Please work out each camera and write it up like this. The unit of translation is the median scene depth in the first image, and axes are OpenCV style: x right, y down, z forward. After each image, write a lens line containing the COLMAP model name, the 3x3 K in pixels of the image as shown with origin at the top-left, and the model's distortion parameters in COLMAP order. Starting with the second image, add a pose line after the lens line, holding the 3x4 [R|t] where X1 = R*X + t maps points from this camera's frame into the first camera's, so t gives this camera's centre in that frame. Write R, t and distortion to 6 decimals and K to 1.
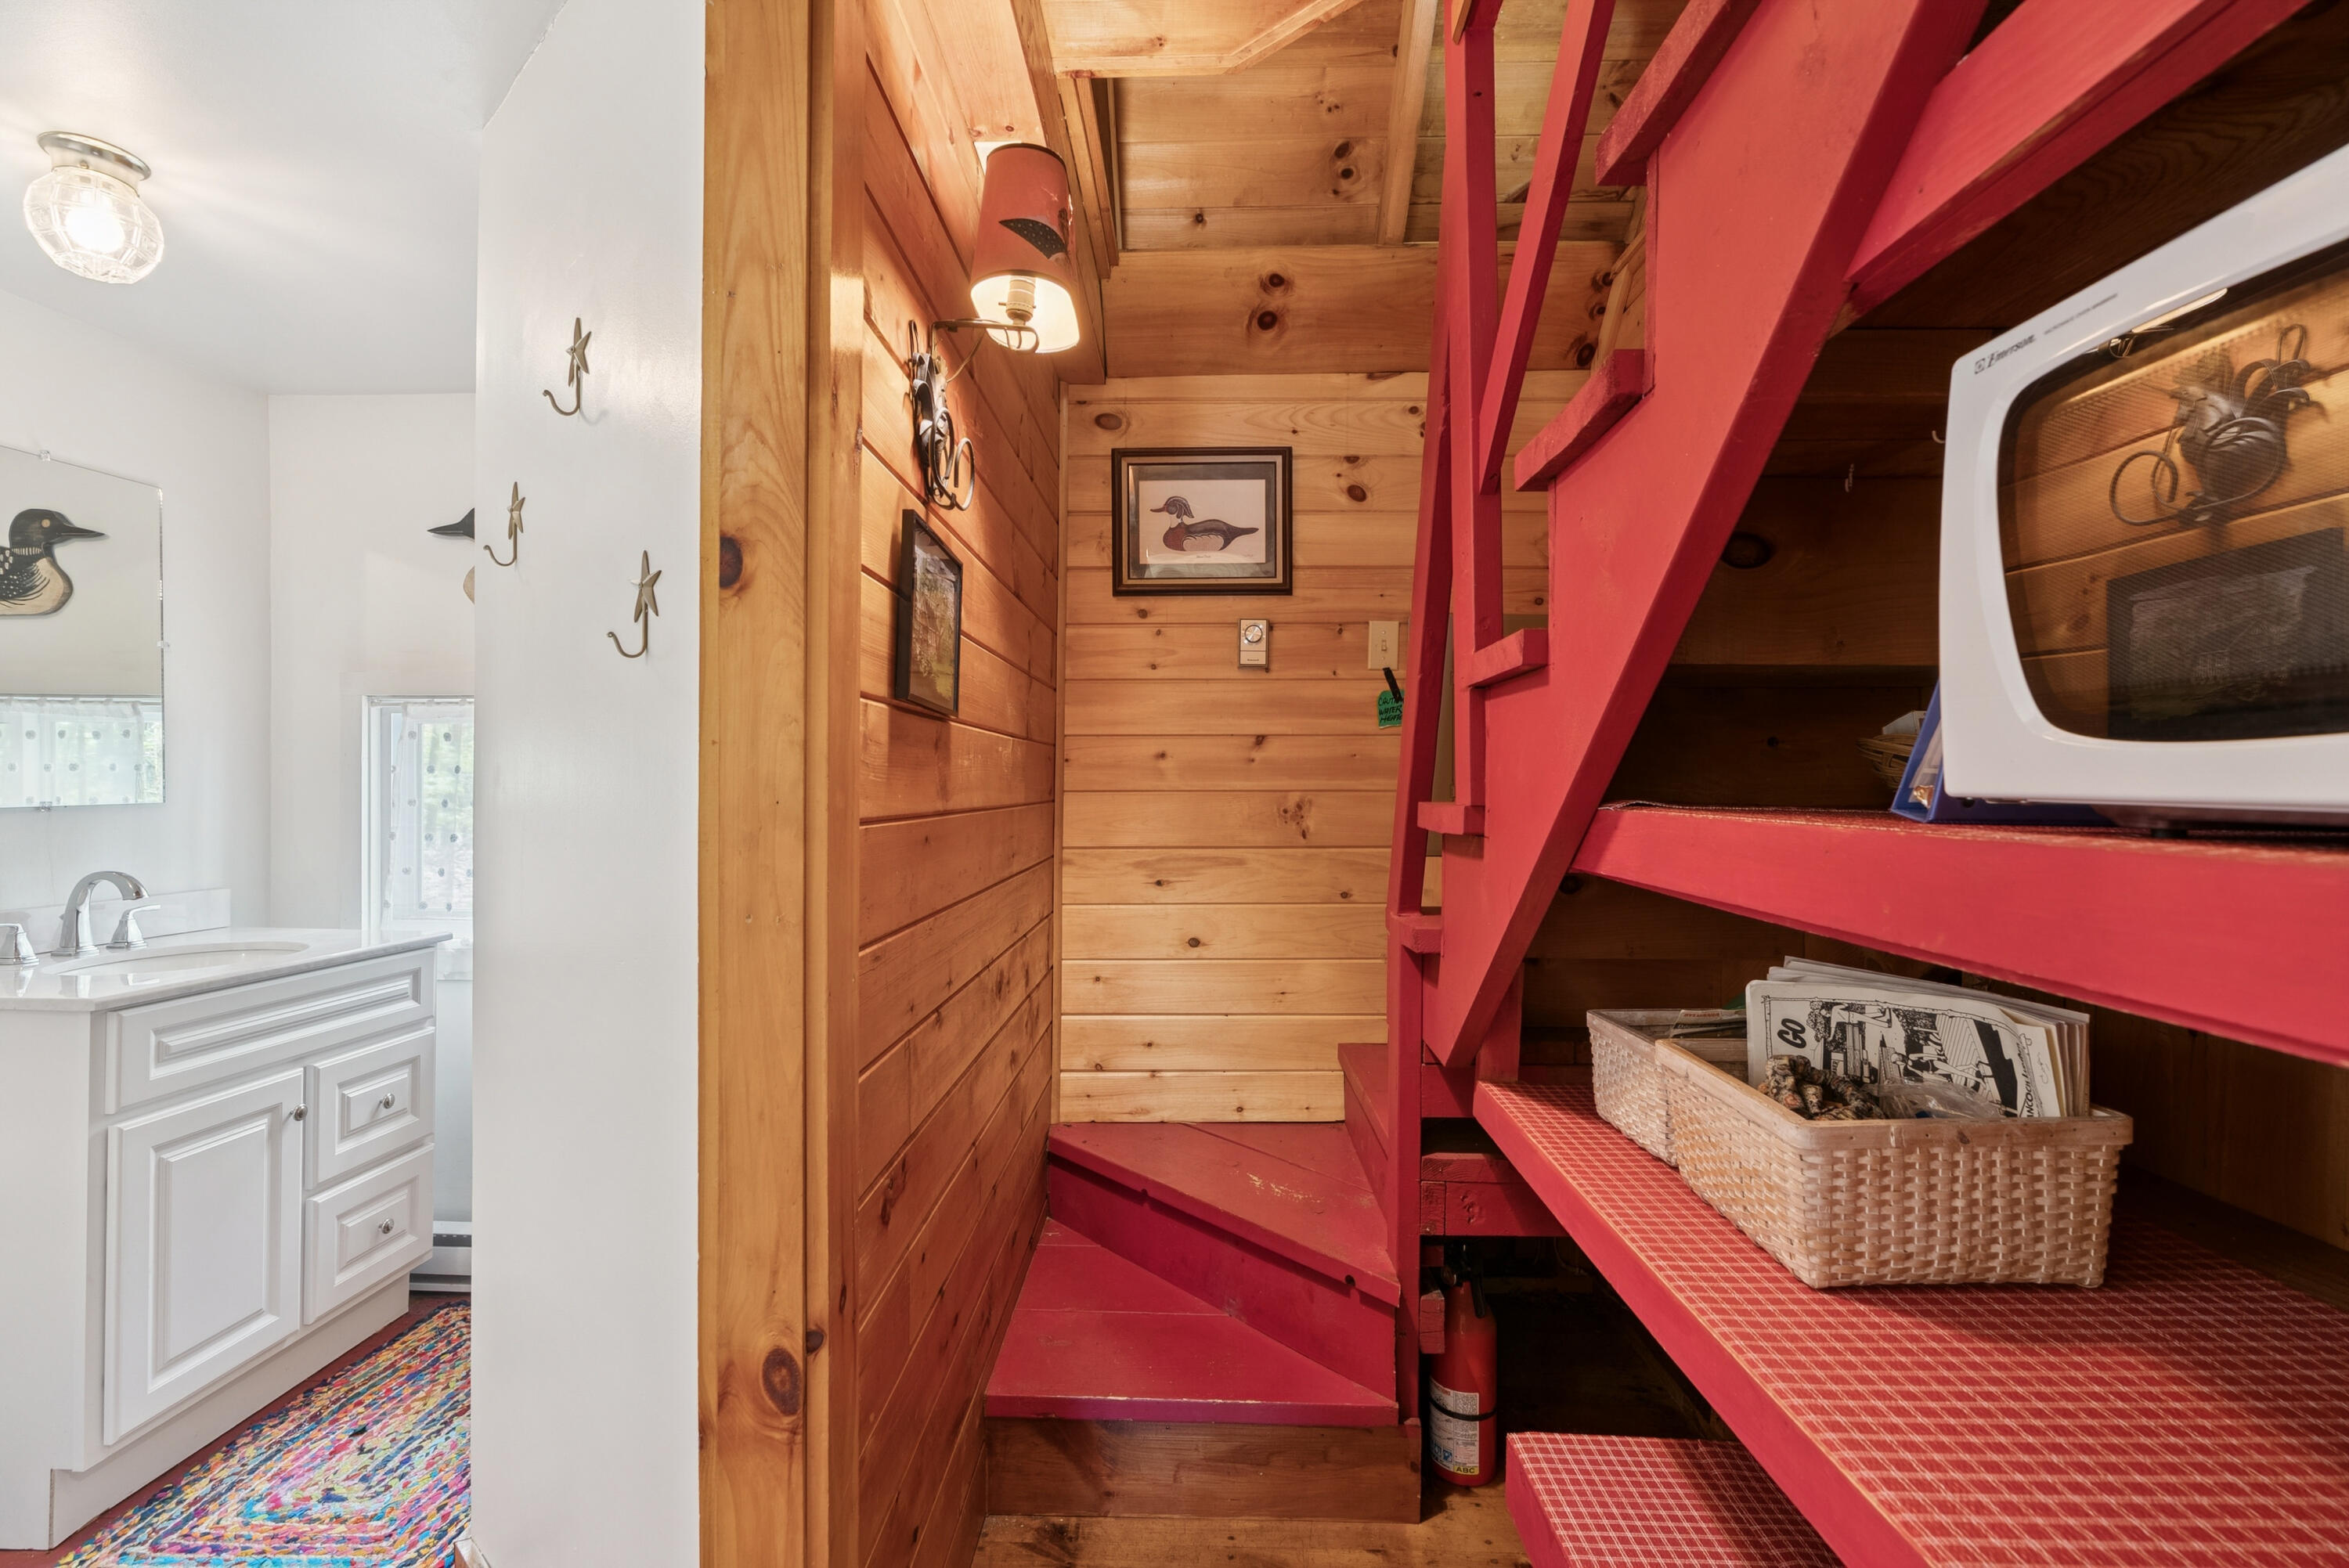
lens RADIAL K [[1074.2, 0, 1184.3], [0, 1074.2, 779.8], [0, 0, 1]] dist [-0.006431, 0.000791]
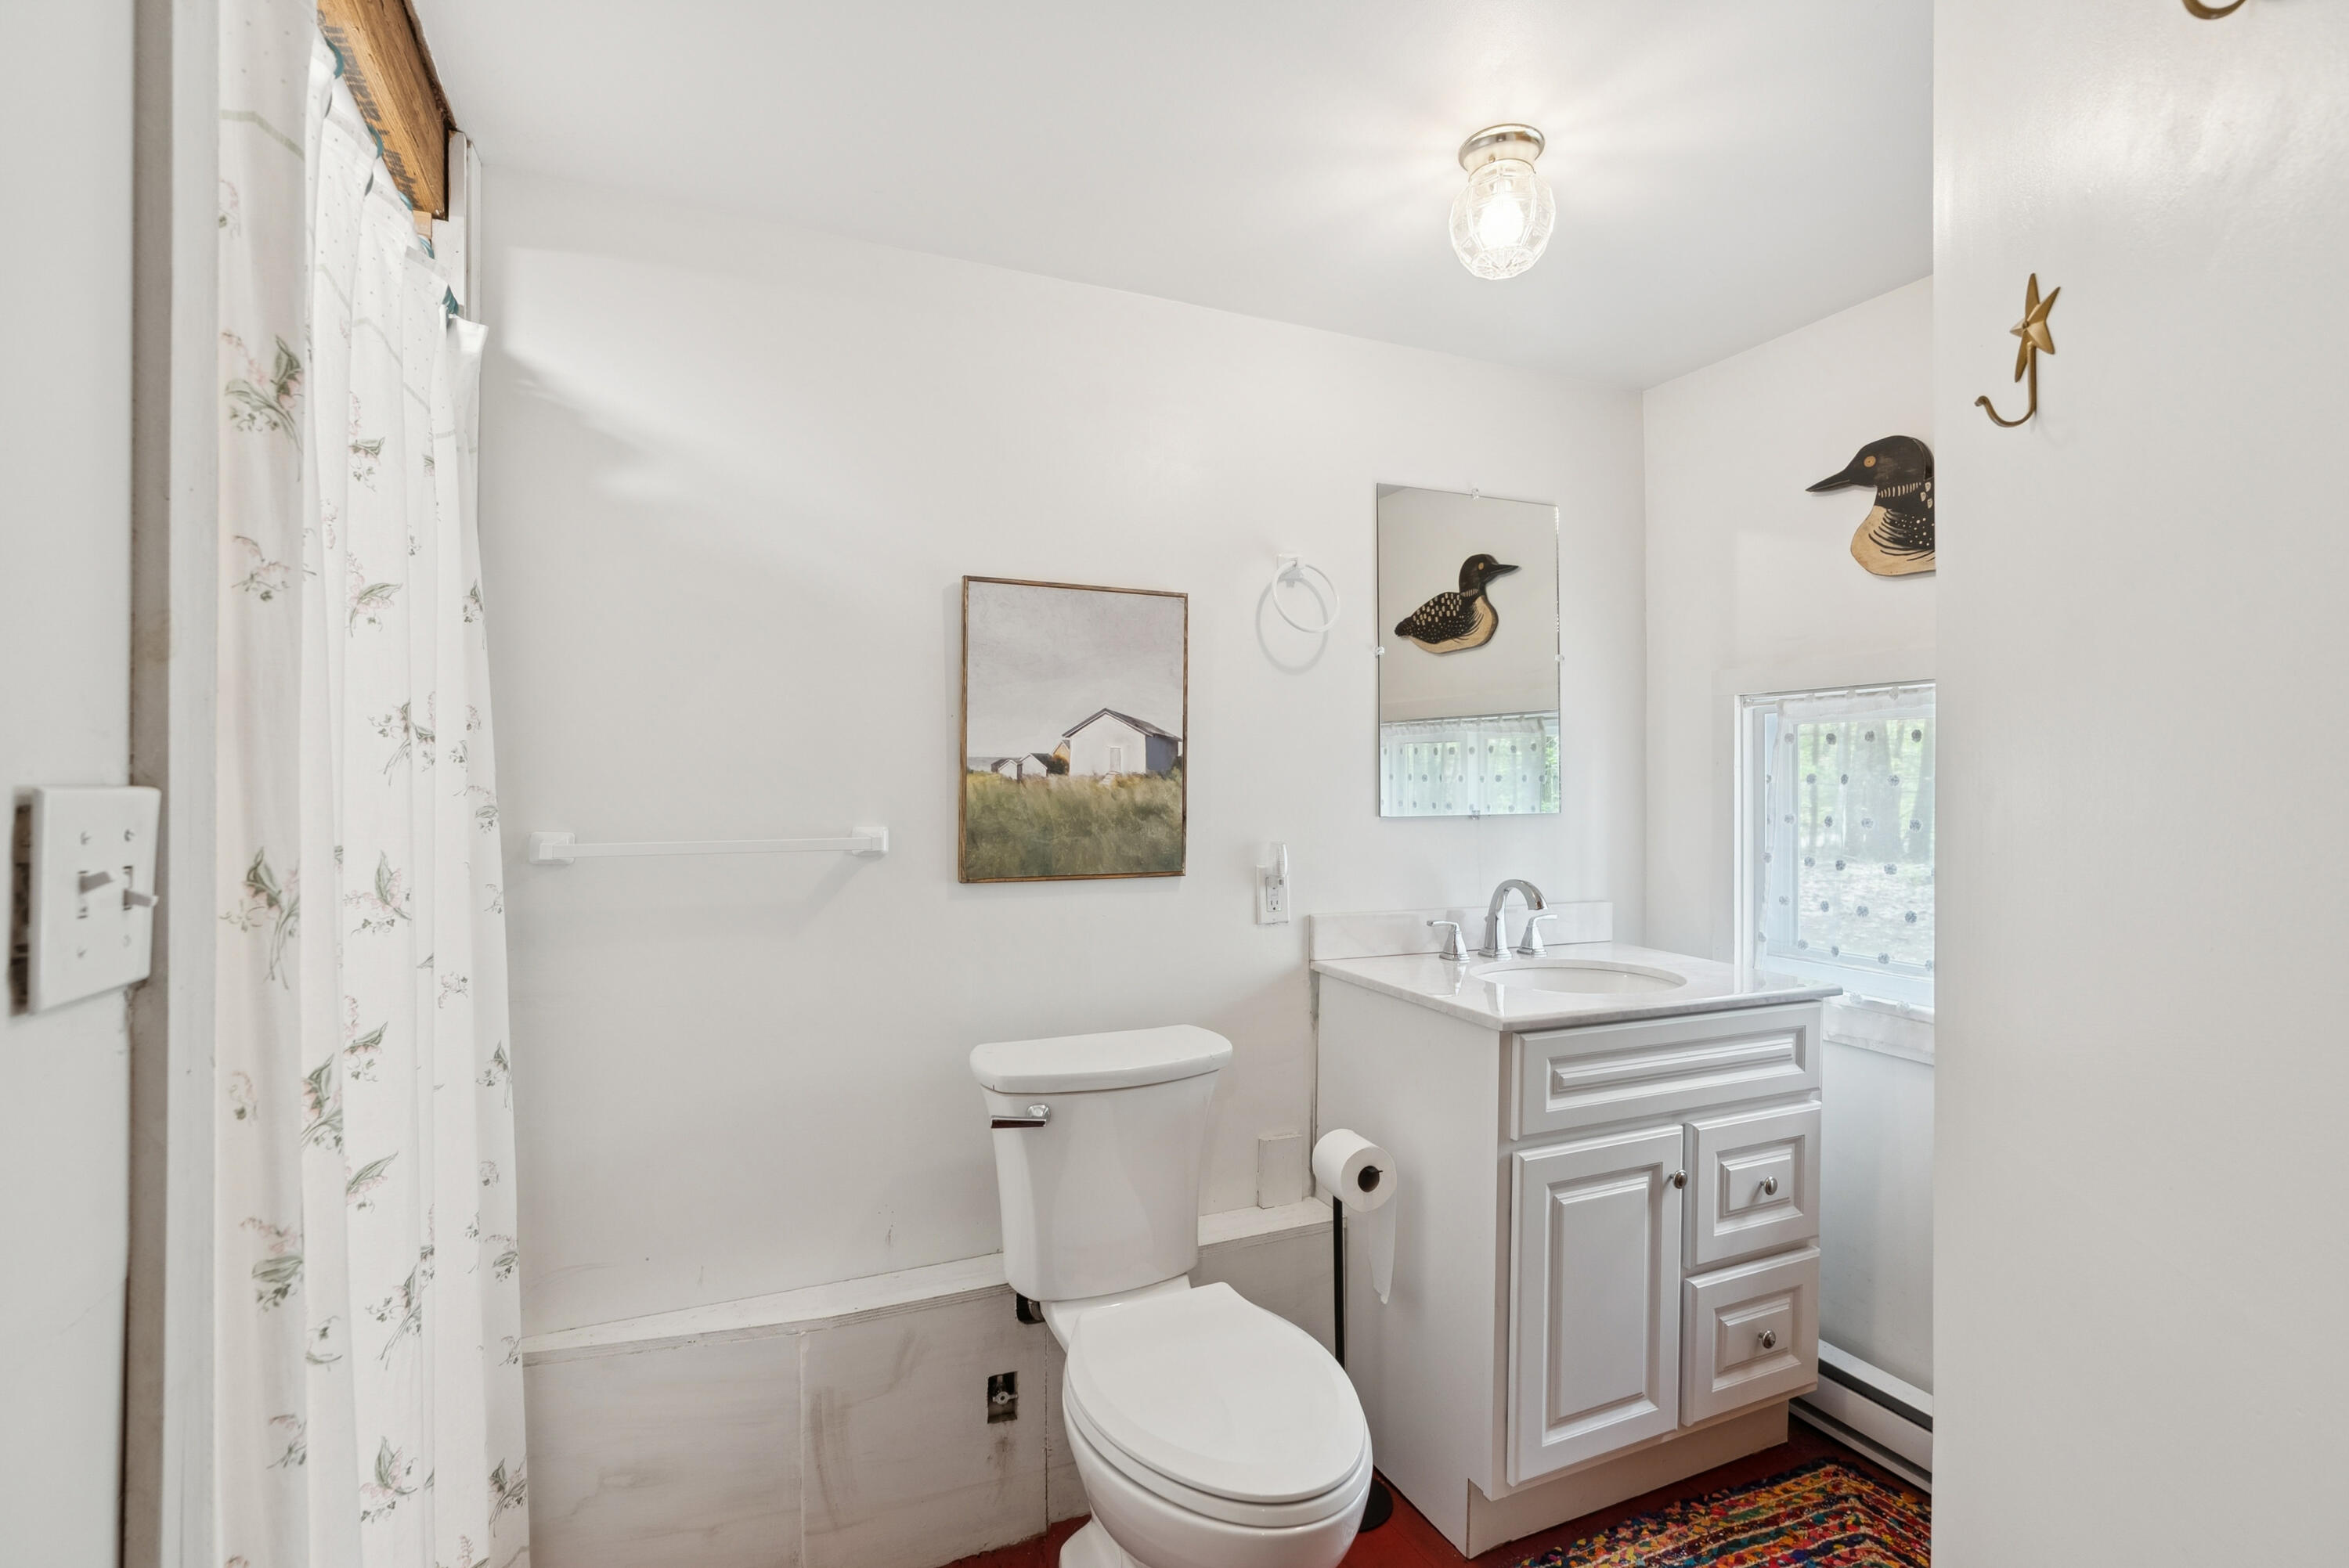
lens RADIAL K [[1074.2, 0, 1179.0], [0, 1074.2, 786.4], [0, 0, 1]] dist [-0.006431, 0.000791]
pose [[0.447051, 0.001009, -0.894508, -0.225578], [0.000349, 0.999999, 0.001303, -0.006510], [0.894508, -0.000894, 0.447051, 0.243091]]
